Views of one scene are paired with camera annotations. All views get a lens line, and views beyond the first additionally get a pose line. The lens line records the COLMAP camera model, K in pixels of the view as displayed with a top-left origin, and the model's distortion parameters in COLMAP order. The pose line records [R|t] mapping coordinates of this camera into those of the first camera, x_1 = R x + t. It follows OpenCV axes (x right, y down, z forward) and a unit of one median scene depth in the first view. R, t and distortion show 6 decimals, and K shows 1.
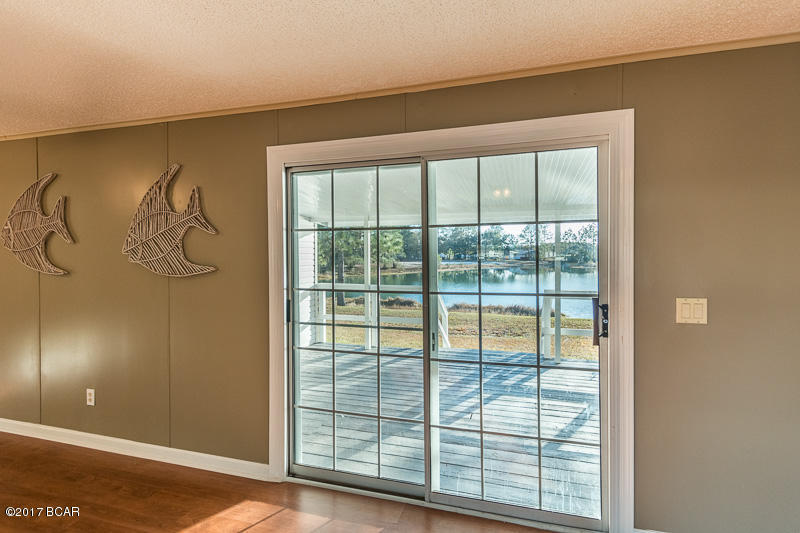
lens RADIAL K [[377.3, 0, 409.5], [0, 377.3, 257.3], [0, 0, 1]] dist [-0.000402, -0.000055]
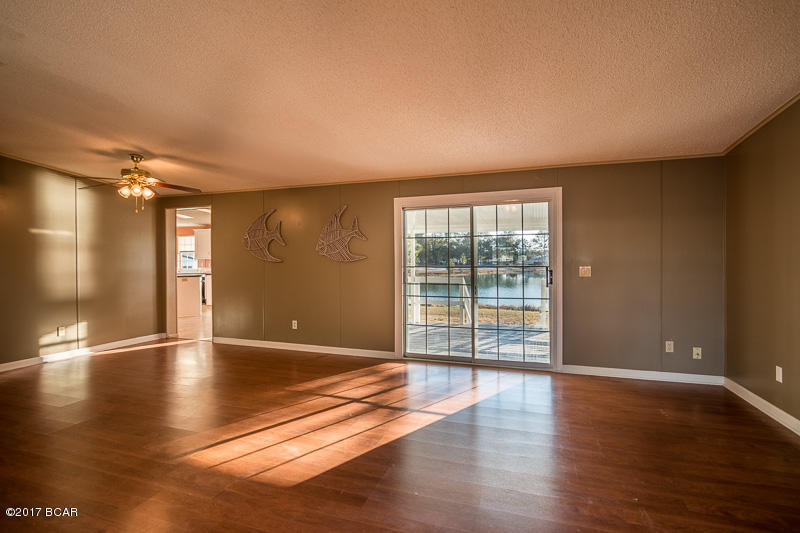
lens RADIAL K [[383.2, 0, 415.0], [0, 383.2, 265.3], [0, 0, 1]] dist [-0.001562, -0.000112]
pose [[0.999876, -0.002822, -0.015480, -0.226560], [0.002921, 0.999975, 0.006383, 0.063048], [0.015462, -0.006427, 0.999860, -1.089396]]
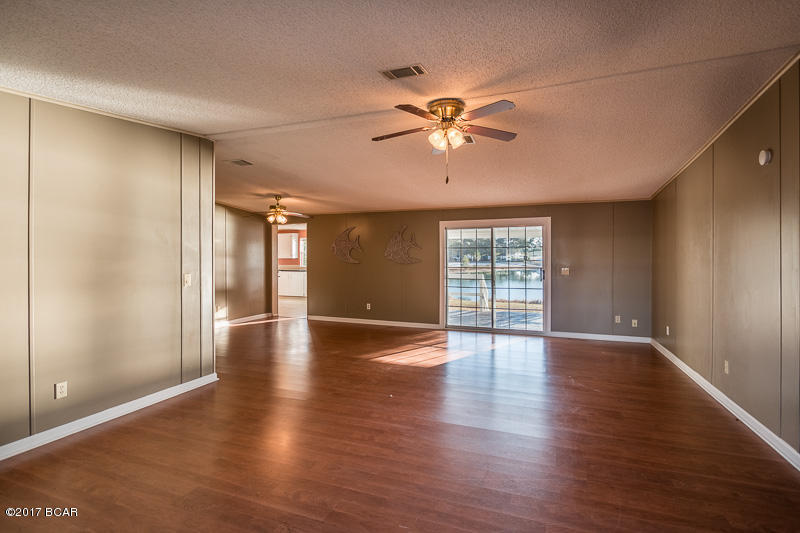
lens RADIAL K [[383.2, 0, 415.0], [0, 383.2, 265.3], [0, 0, 1]] dist [-0.001562, -0.000112]
pose [[0.998740, 0.002135, -0.050128, -0.413536], [-0.001272, 0.999851, 0.017229, 0.014573], [0.050158, -0.017143, 0.998594, -2.120807]]
